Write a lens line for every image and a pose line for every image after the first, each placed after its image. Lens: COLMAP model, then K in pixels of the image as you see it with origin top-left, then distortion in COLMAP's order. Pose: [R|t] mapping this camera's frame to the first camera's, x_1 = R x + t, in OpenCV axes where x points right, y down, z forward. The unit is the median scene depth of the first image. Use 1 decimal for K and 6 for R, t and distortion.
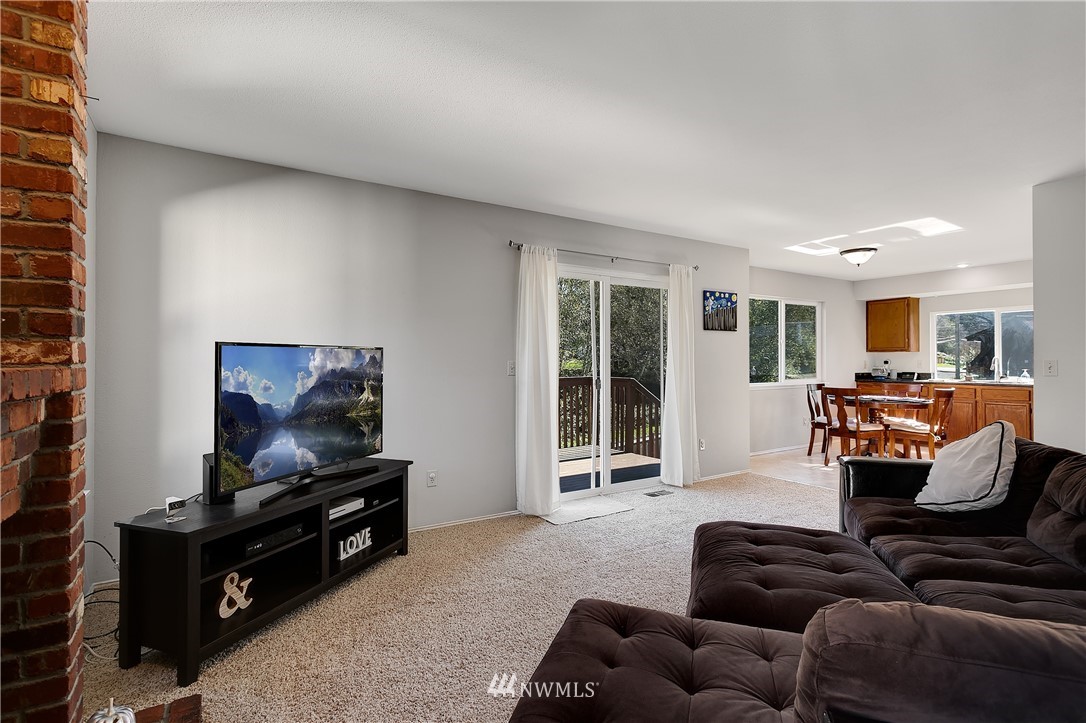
lens RADIAL K [[521.3, 0, 541.0], [0, 521.3, 356.4], [0, 0, 1]] dist [0.002539, 0.000365]
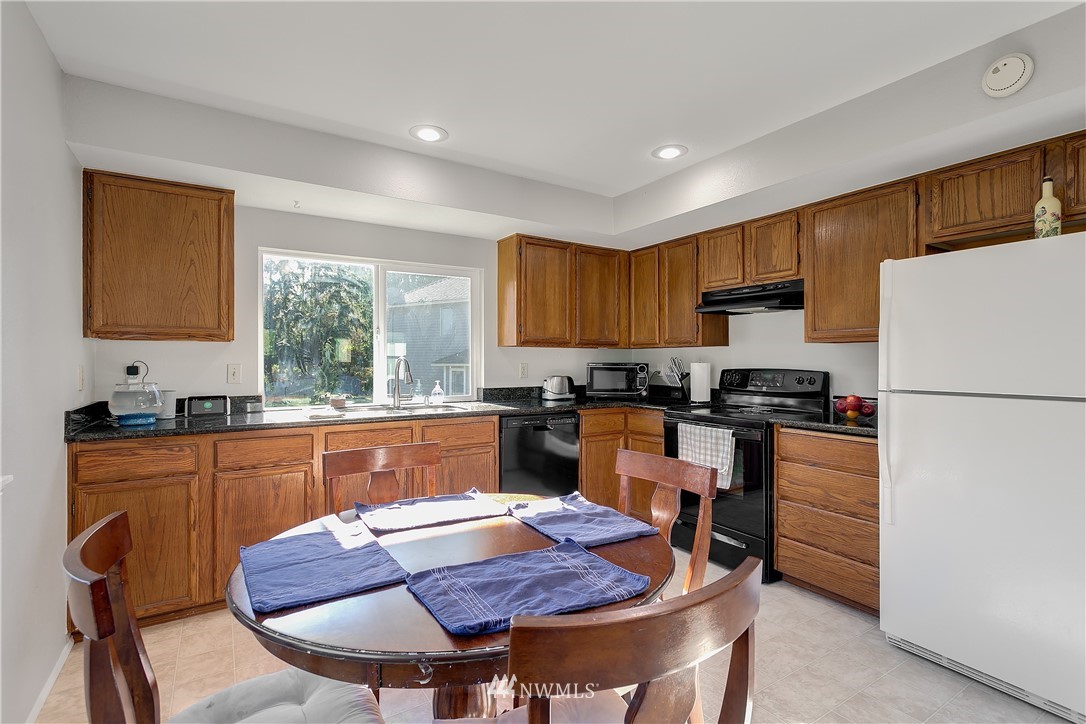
lens RADIAL K [[521.3, 0, 541.0], [0, 521.3, 356.9], [0, 0, 1]] dist [0.002539, 0.000365]
pose [[-0.031692, 0.009402, 0.999453, 0.329150], [-0.007794, 0.999923, -0.009654, 0.004052], [-0.999467, -0.008096, -0.031616, 0.783360]]
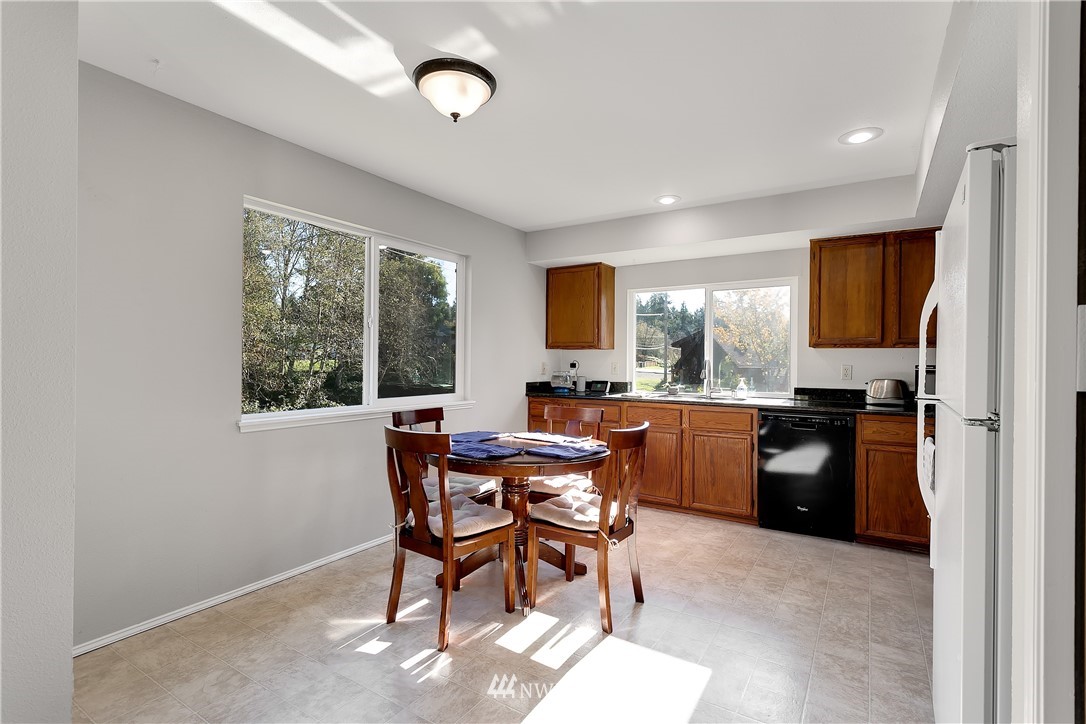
lens RADIAL K [[529.9, 0, 545.5], [0, 529.9, 361.4], [0, 0, 1]] dist [0.002620, 0.000129]
pose [[0.900177, 0.010843, 0.435390, 0.360760], [-0.014708, 0.999877, 0.005508, 0.003549], [-0.435276, -0.011362, 0.900225, 0.441719]]
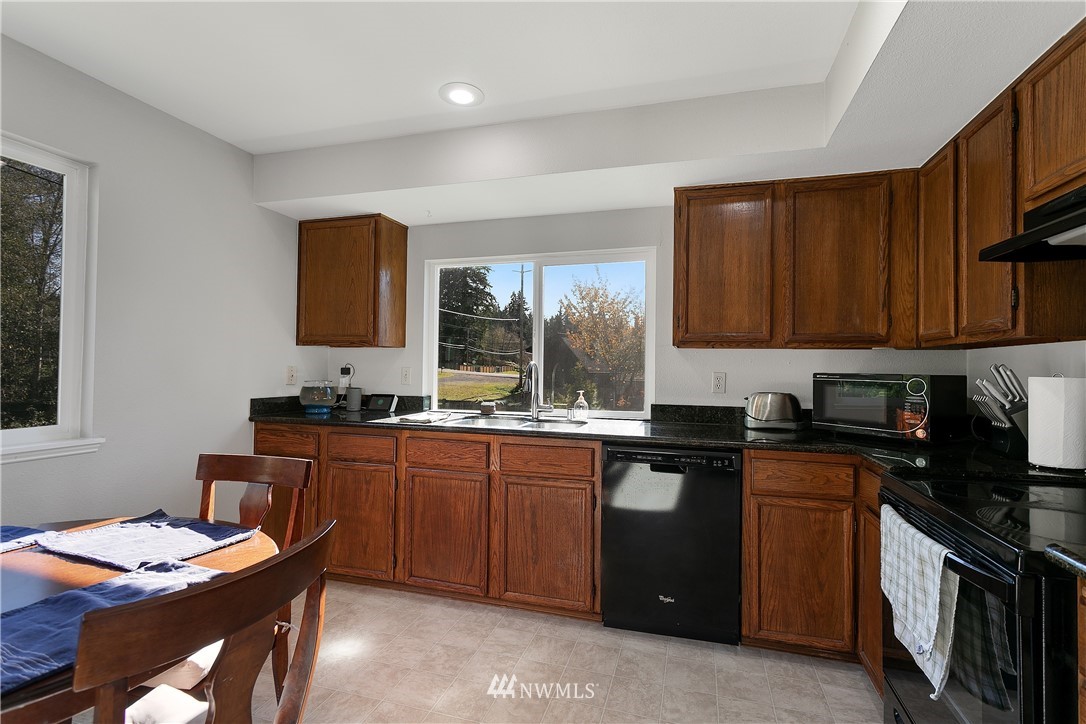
lens RADIAL K [[509.9, 0, 561.0], [0, 509.9, 358.3], [0, 0, 1]] dist [0.001831, 0.000234]
pose [[0.736029, 0.025282, 0.676477, 0.532605], [-0.020920, 0.999675, -0.014598, 0.003390], [-0.676626, -0.003407, 0.736319, 0.595233]]
